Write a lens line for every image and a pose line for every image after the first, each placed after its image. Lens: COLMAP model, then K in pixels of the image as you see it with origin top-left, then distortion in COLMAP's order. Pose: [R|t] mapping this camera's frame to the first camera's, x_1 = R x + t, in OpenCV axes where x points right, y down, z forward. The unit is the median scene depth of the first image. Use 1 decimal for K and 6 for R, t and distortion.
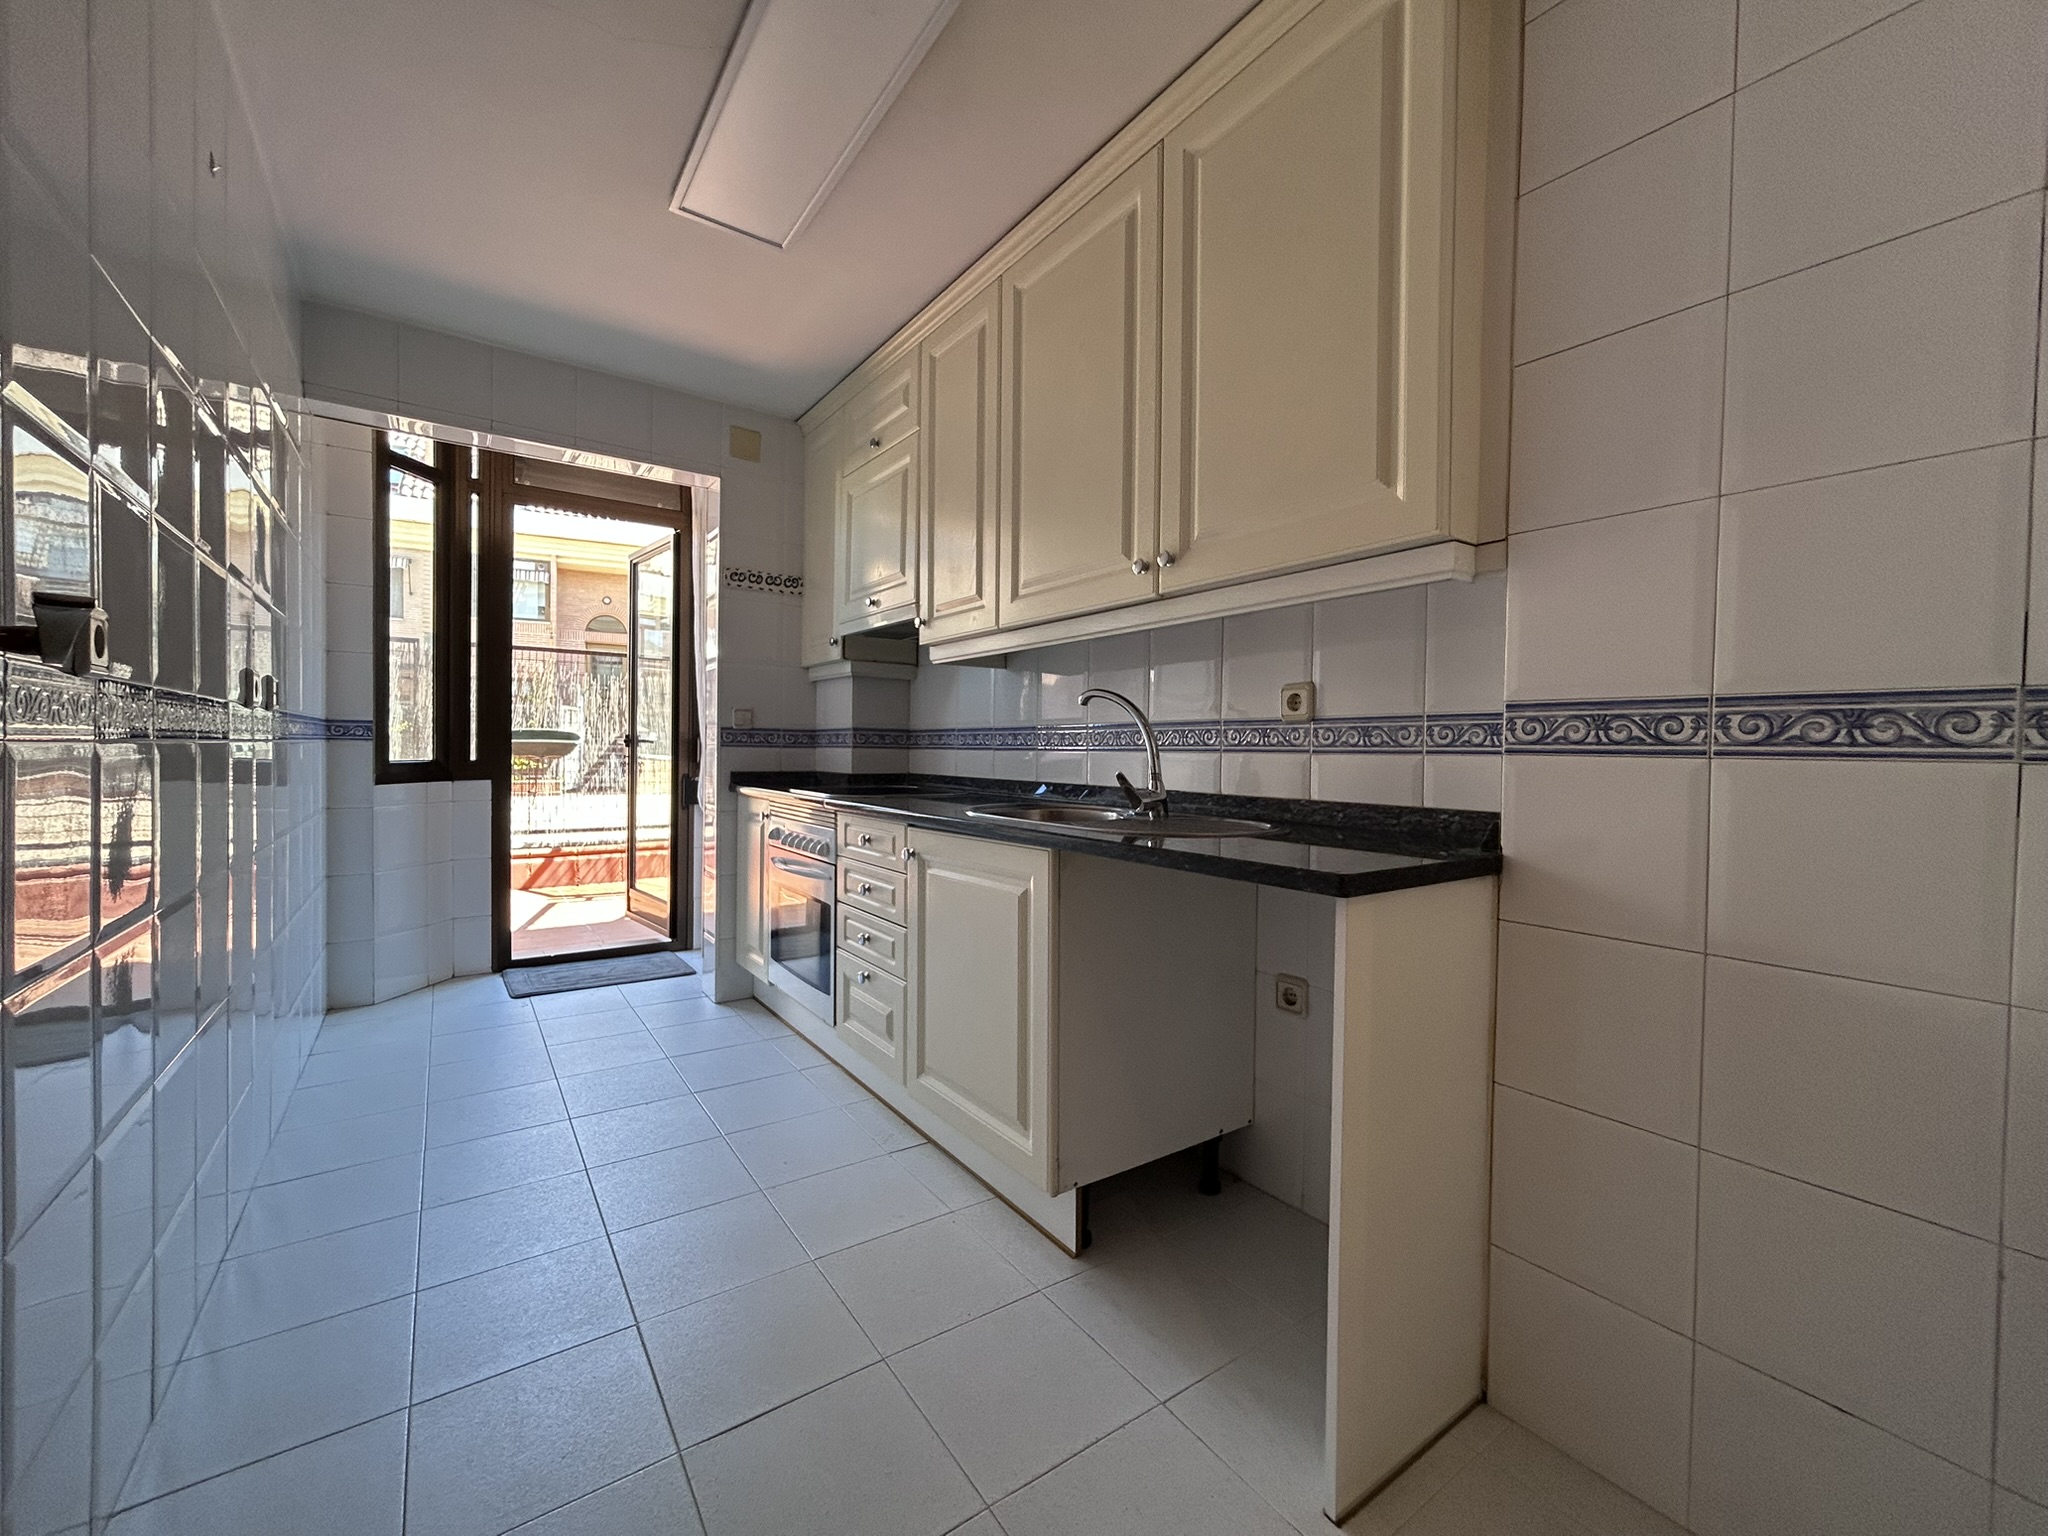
lens RADIAL K [[825.2, 0, 1018.8], [0, 825.2, 762.3], [0, 0, 1]] dist [-0.000961, -0.000370]
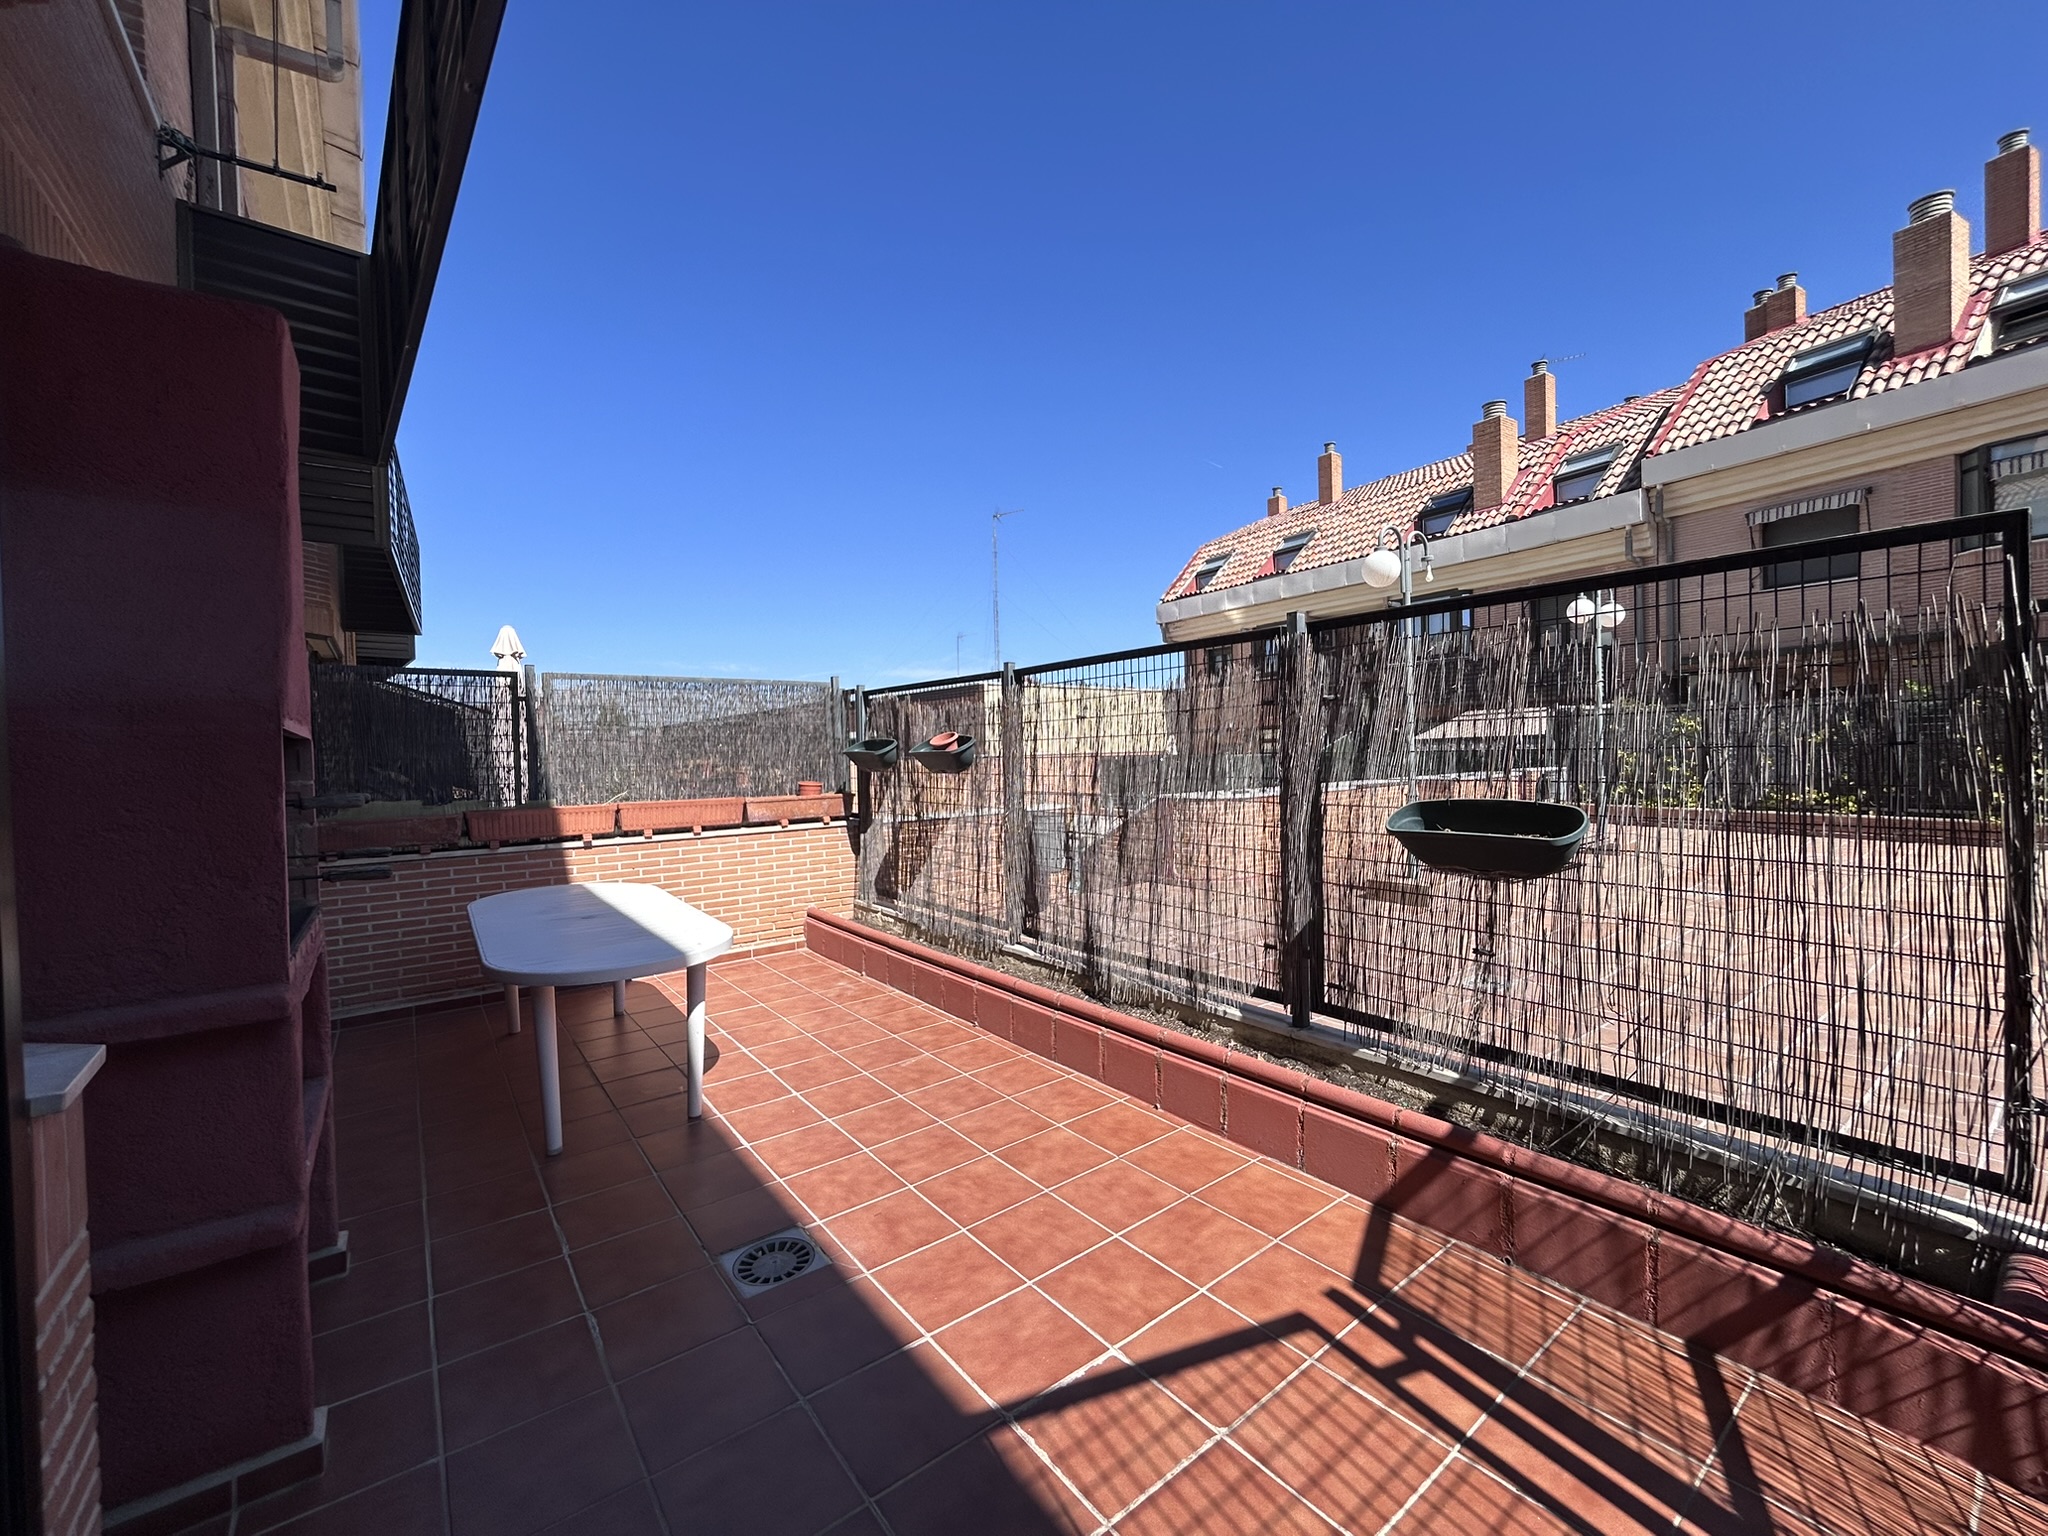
lens RADIAL K [[825.2, 0, 1018.8], [0, 825.2, 762.3], [0, 0, 1]] dist [-0.000961, -0.000370]
pose [[0.048382, 0.002149, -0.998827, -0.207977], [0.009138, 0.999955, 0.002594, -0.059390], [0.998787, -0.009252, 0.048360, 0.785151]]
